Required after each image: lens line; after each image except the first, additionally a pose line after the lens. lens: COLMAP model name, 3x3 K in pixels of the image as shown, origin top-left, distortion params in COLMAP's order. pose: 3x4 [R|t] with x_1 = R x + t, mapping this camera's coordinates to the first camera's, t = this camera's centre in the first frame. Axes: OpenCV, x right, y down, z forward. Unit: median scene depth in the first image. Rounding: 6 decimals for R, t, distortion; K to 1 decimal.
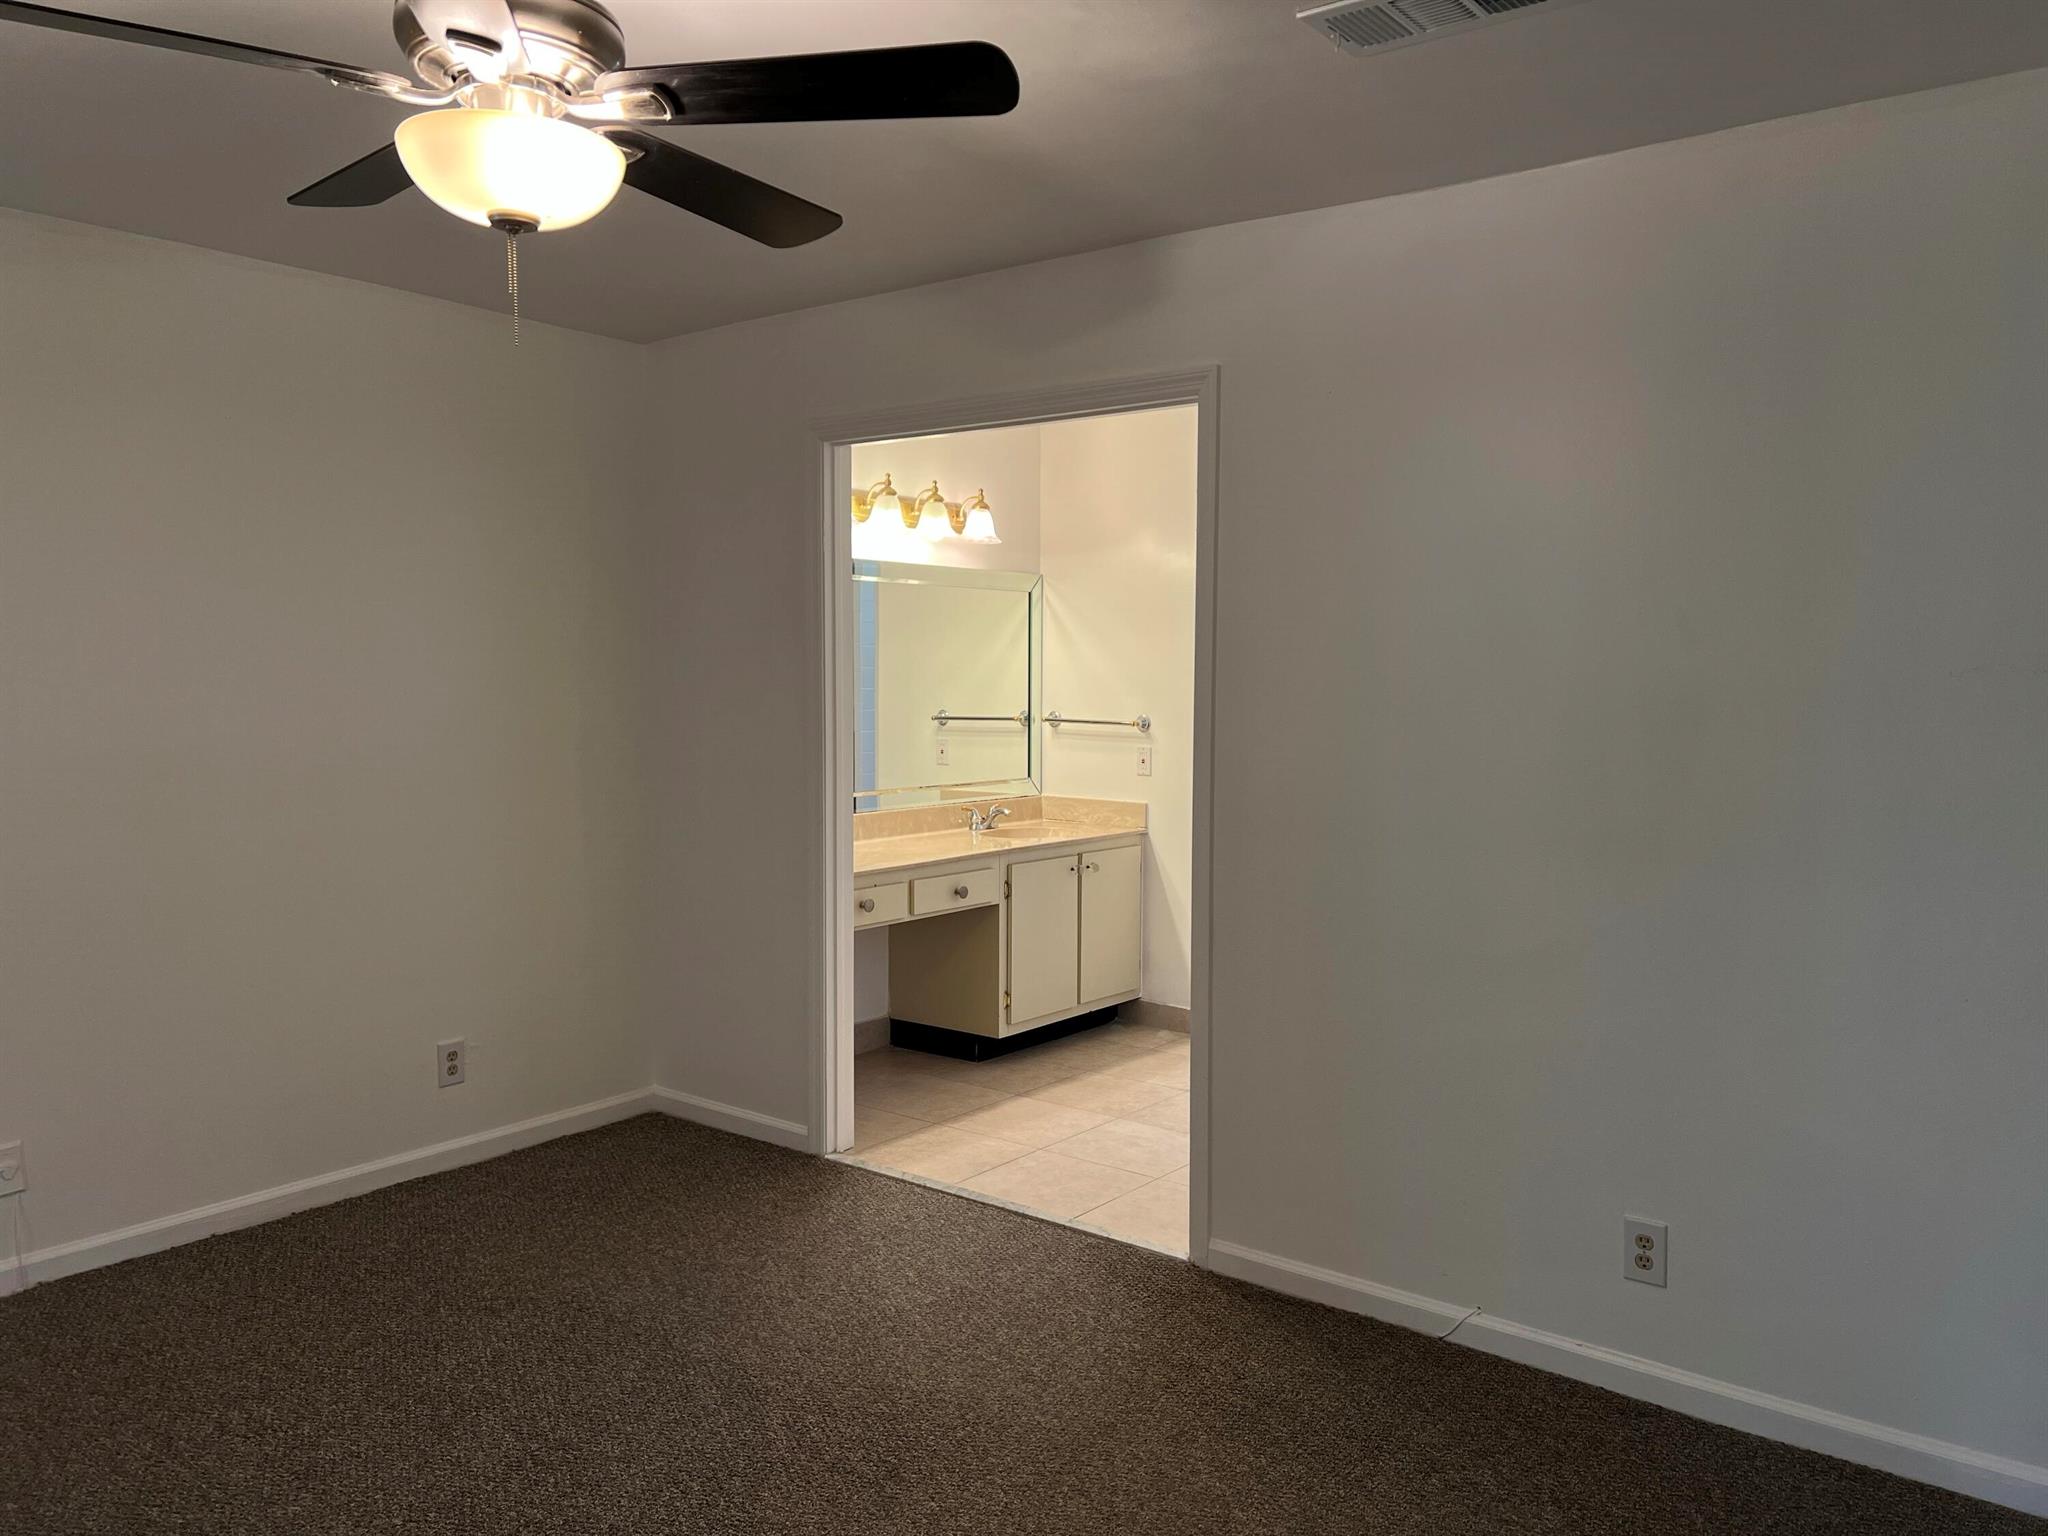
lens RADIAL K [[1526.5, 0, 1024.0], [0, 1526.5, 768.0], [0, 0, 1]] dist [0.020965, -0.003567]
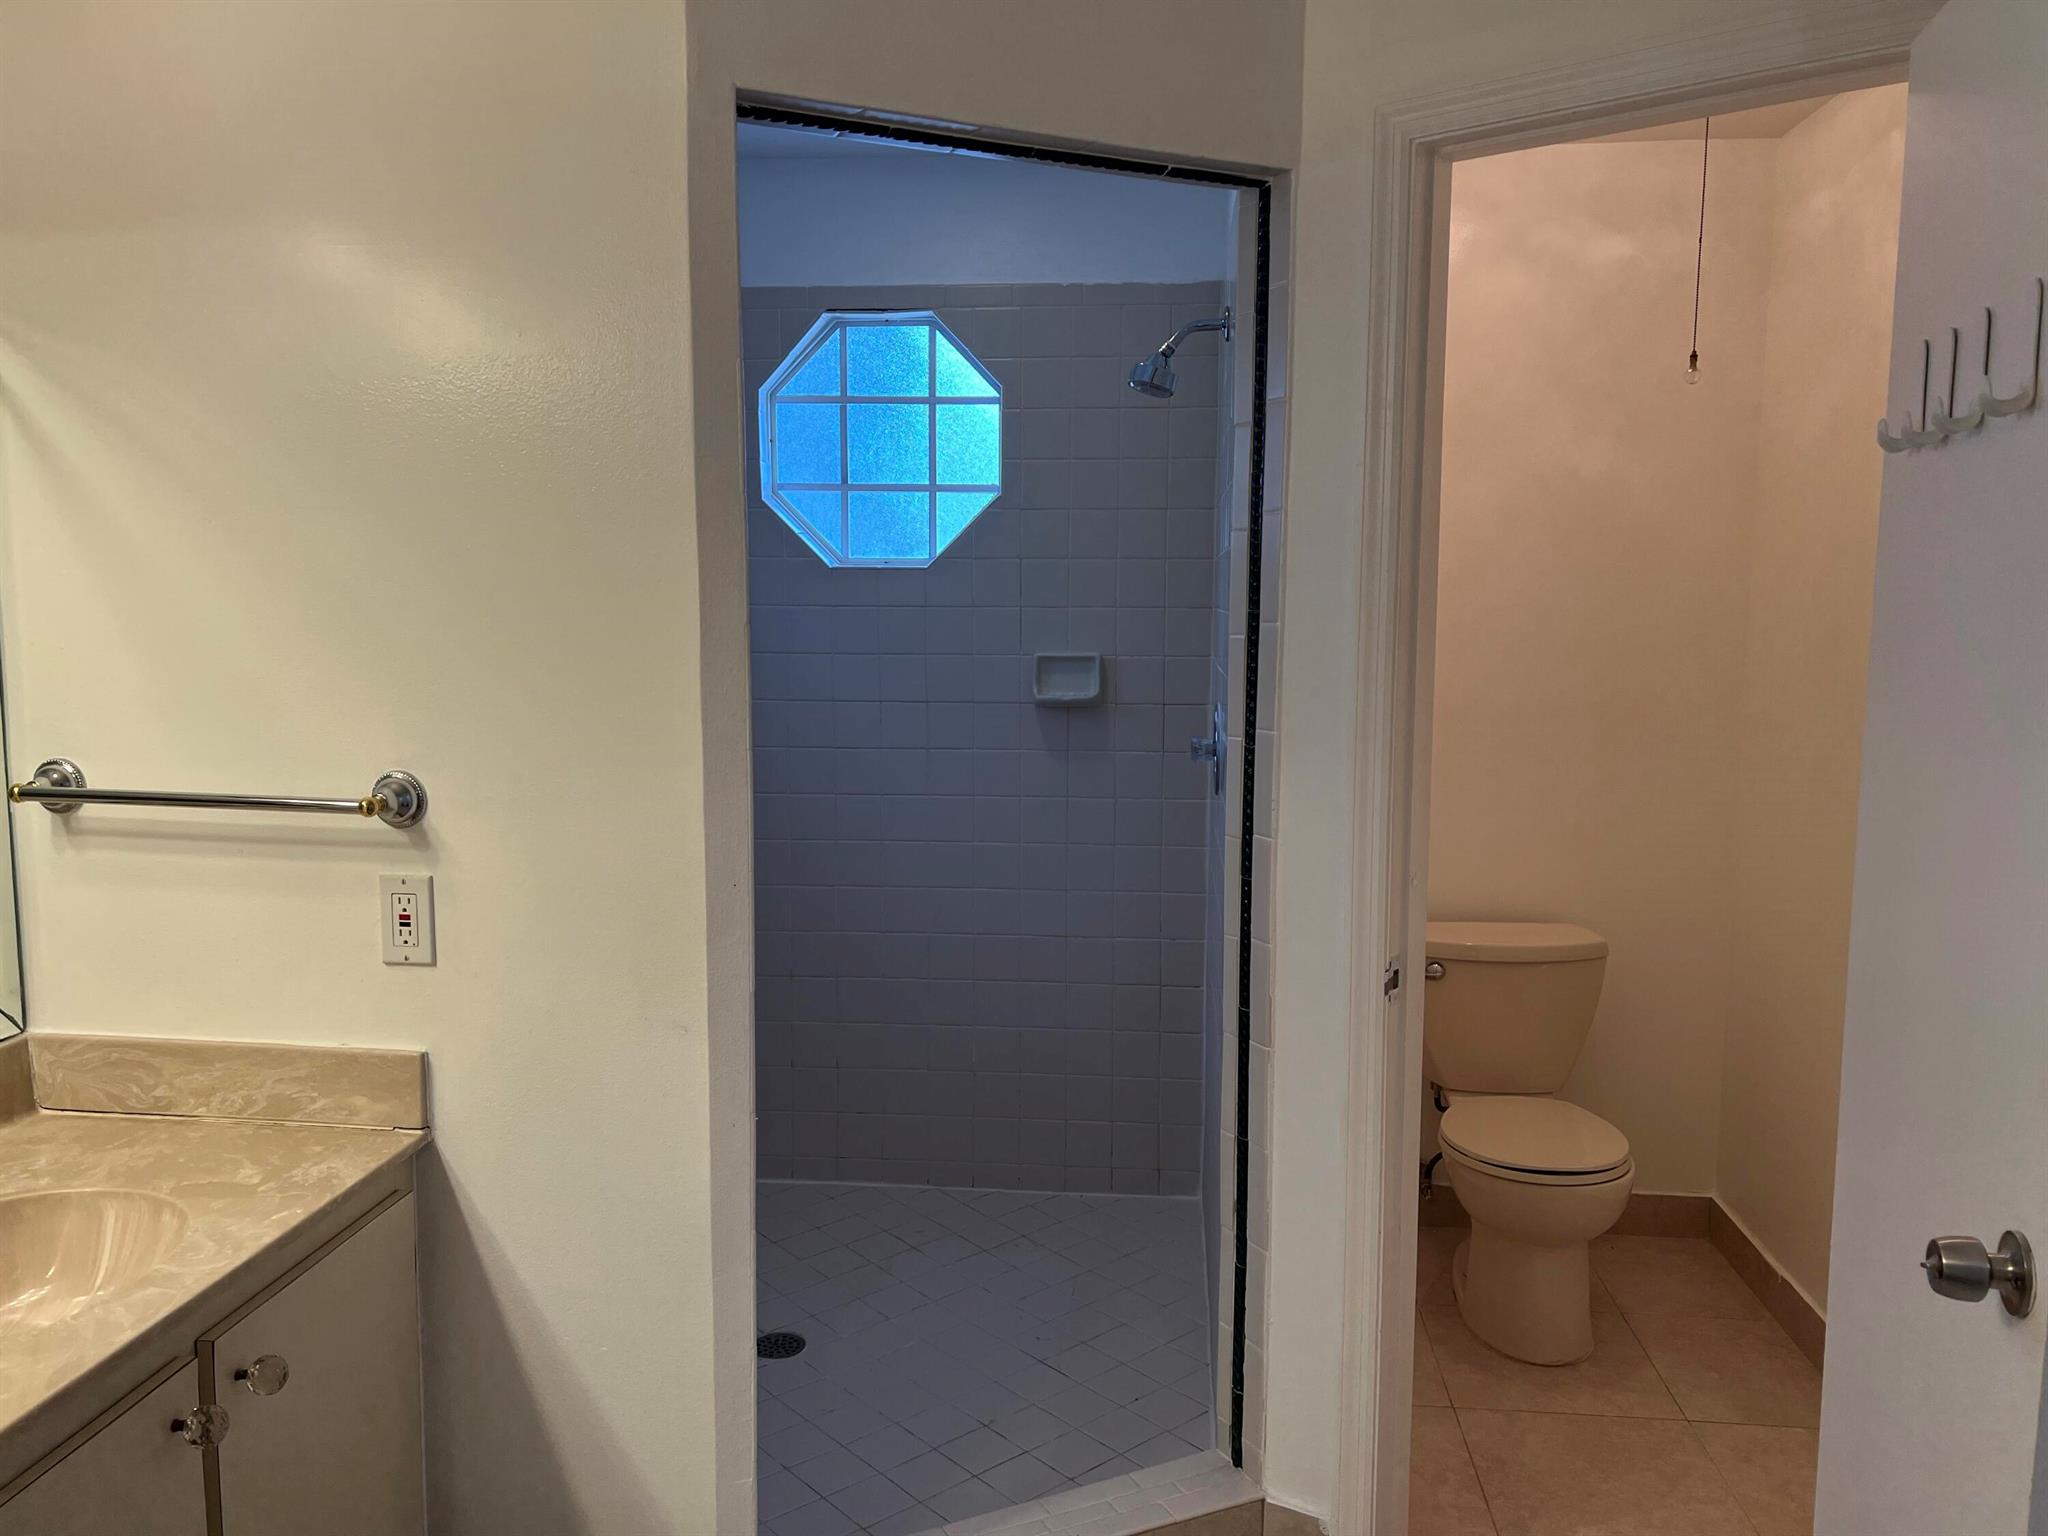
lens RADIAL K [[1526.5, 0, 1024.0], [0, 1526.5, 768.0], [0, 0, 1]] dist [0.020965, -0.003567]
pose [[0.843507, -0.066106, 0.533035, 0.019891], [0.038770, 0.997302, 0.062331, -0.050011], [-0.535718, -0.031911, 0.843794, 0.667056]]
